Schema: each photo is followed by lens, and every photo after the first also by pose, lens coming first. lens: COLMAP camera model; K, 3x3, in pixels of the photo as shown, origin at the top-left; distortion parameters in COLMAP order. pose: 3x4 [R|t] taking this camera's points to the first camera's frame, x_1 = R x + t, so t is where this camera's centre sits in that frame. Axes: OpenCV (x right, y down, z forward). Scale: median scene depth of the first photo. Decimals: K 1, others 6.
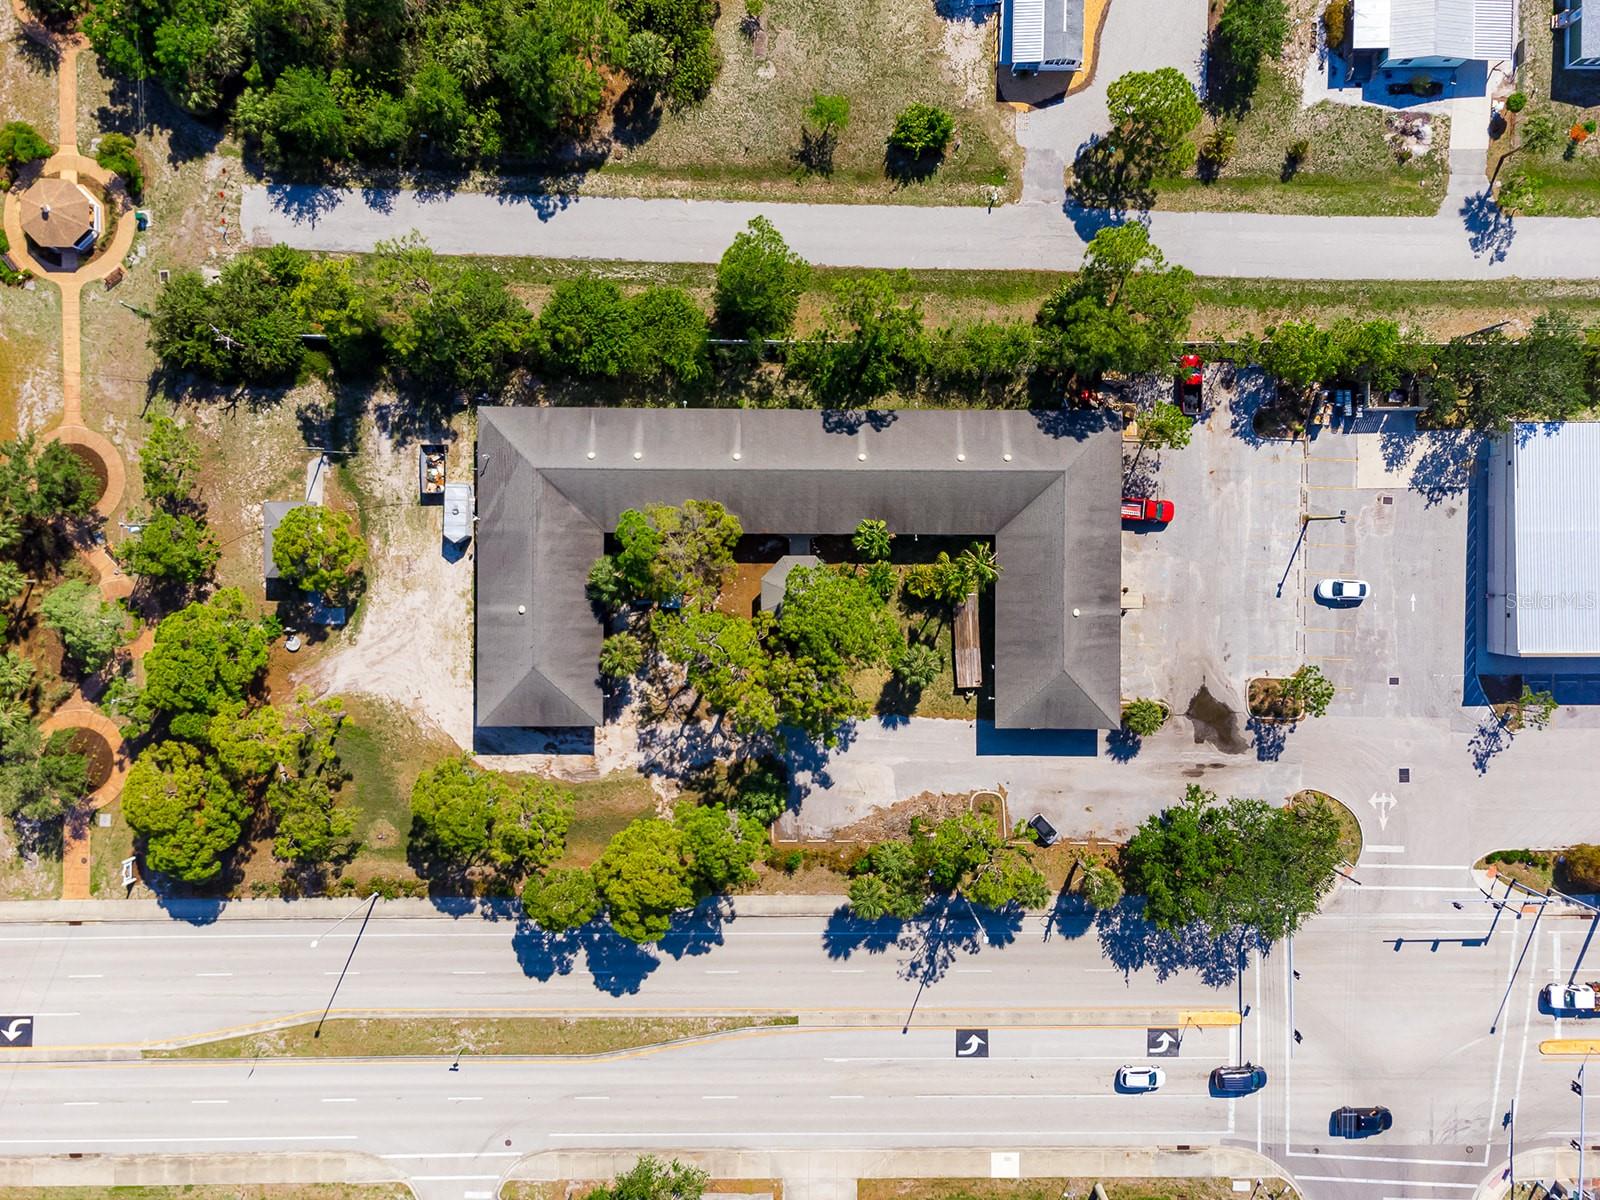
lens RADIAL K [[1203.4, 0, 794.9], [0, 1203.4, 566.7], [0, 0, 1]] dist [0.014971, 0.003111]
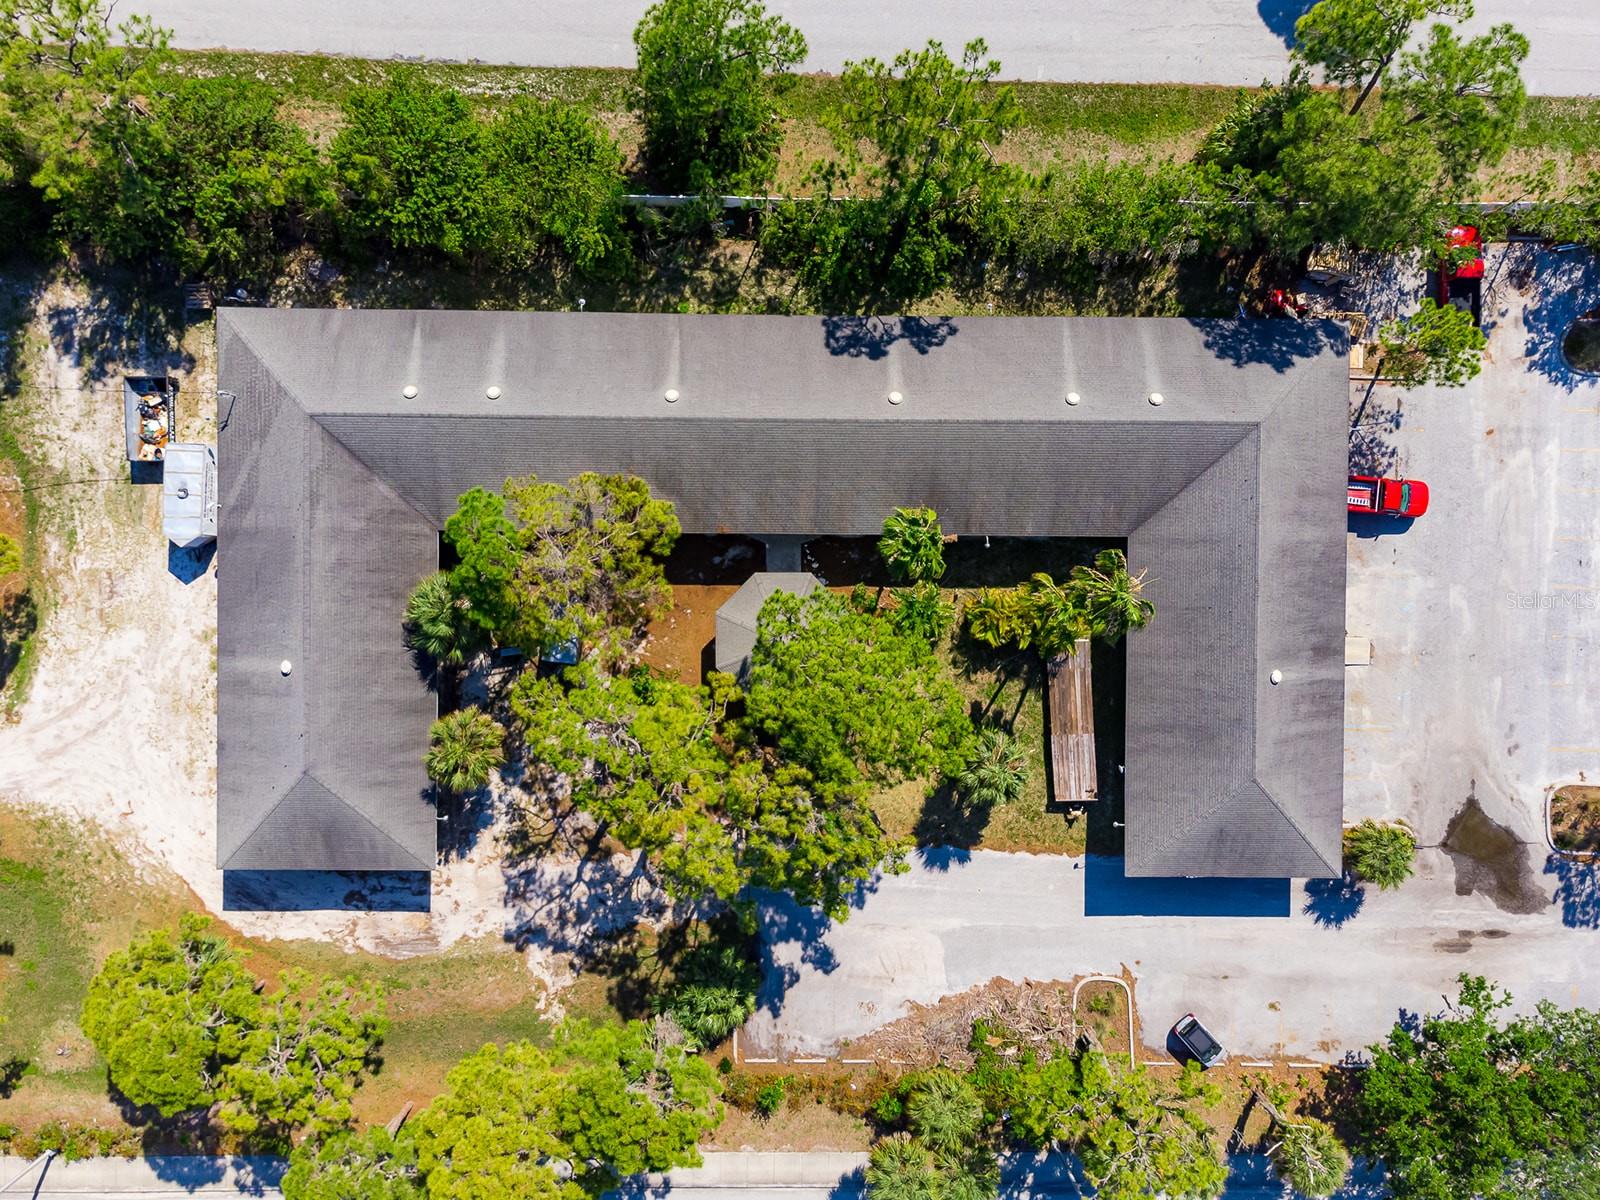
lens RADIAL K [[1225.8, 0, 786.2], [0, 1225.8, 601.8], [0, 0, 1]] dist [0.018488, 0.002782]
pose [[0.999984, 0.004142, 0.003892, 0.003117], [-0.004218, 0.999796, 0.019770, -0.006645], [-0.003809, -0.019786, 0.999797, 0.407087]]
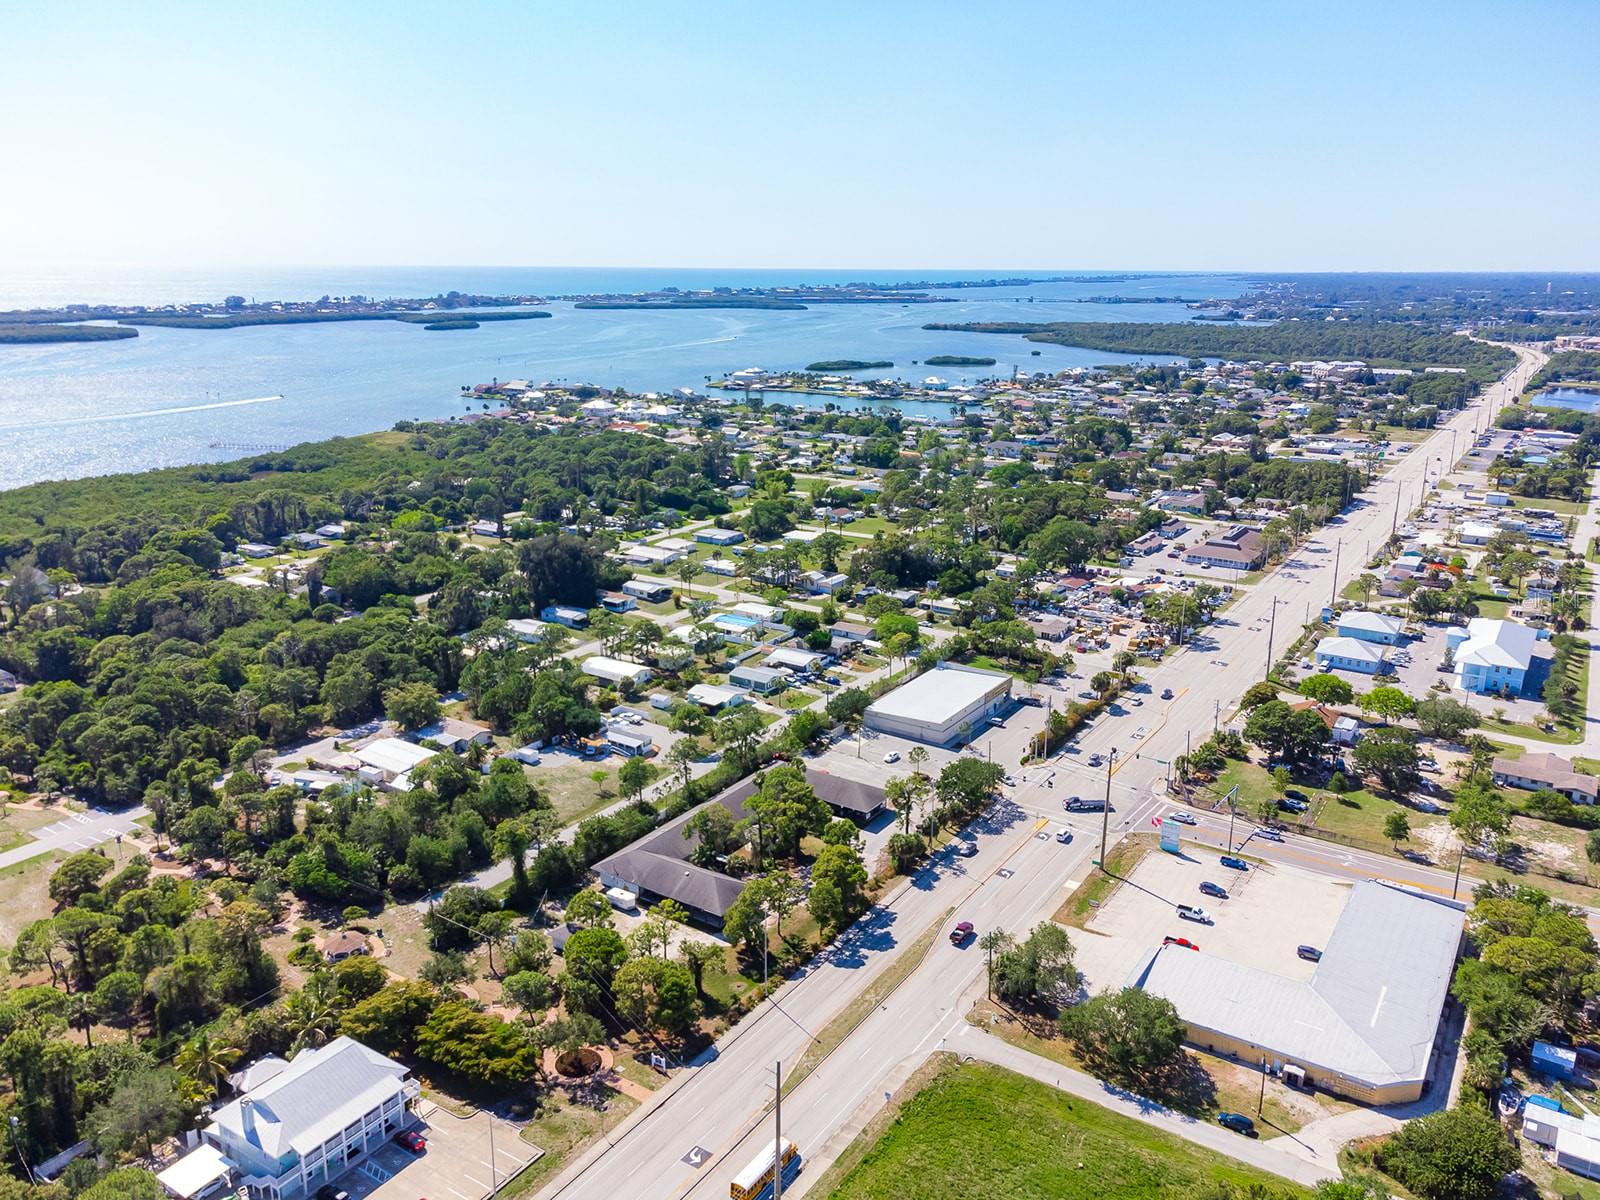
lens RADIAL K [[1225.8, 0, 786.2], [0, 1225.8, 601.8], [0, 0, 1]] dist [0.018488, 0.002782]
pose [[0.558778, -0.225074, 0.798191, -1.533312], [0.829190, 0.134761, -0.542479, 1.119800], [0.014533, 0.964977, 0.261931, 0.054945]]
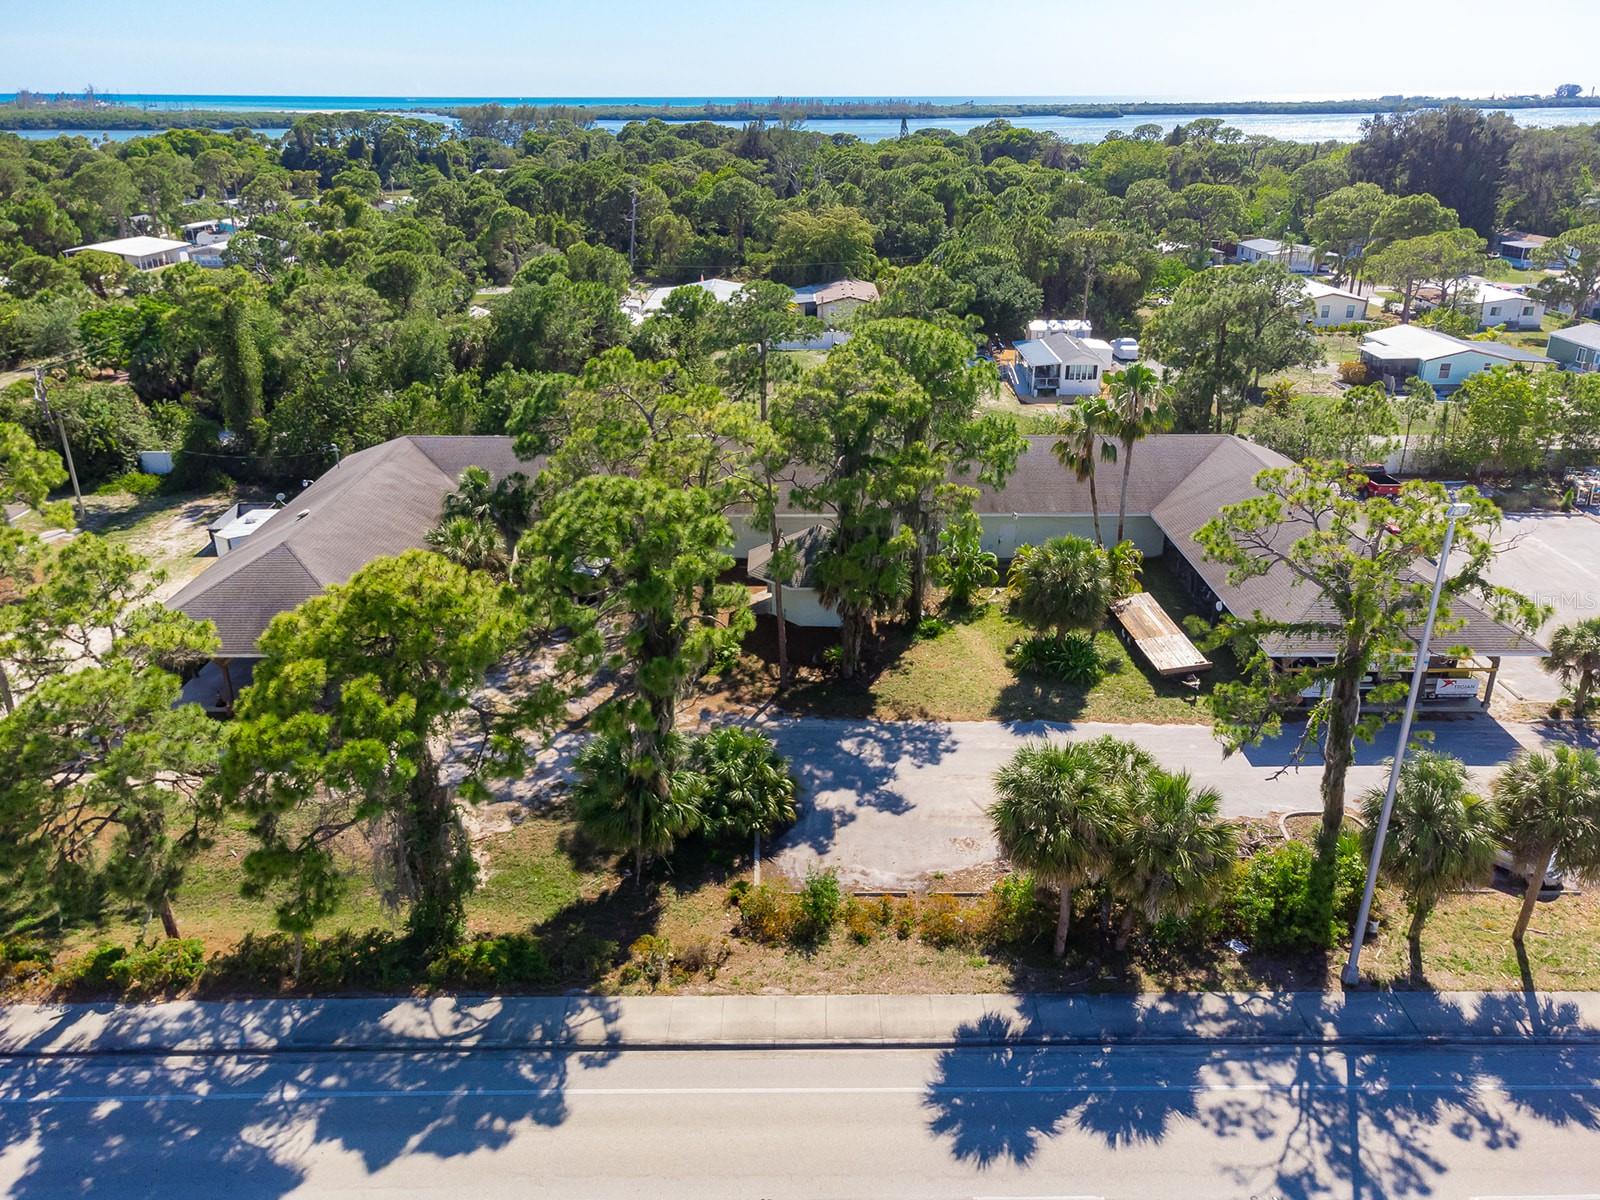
lens RADIAL K [[1251.5, 0, 800.0], [0, 1251.5, 600.0], [0, 0, 1]] dist [0.024237, 0.001481]
pose [[0.999991, -0.001715, 0.003919, -0.006763], [0.004275, 0.368711, -0.929534, 0.534696], [0.000150, 0.929542, 0.368715, 0.786314]]
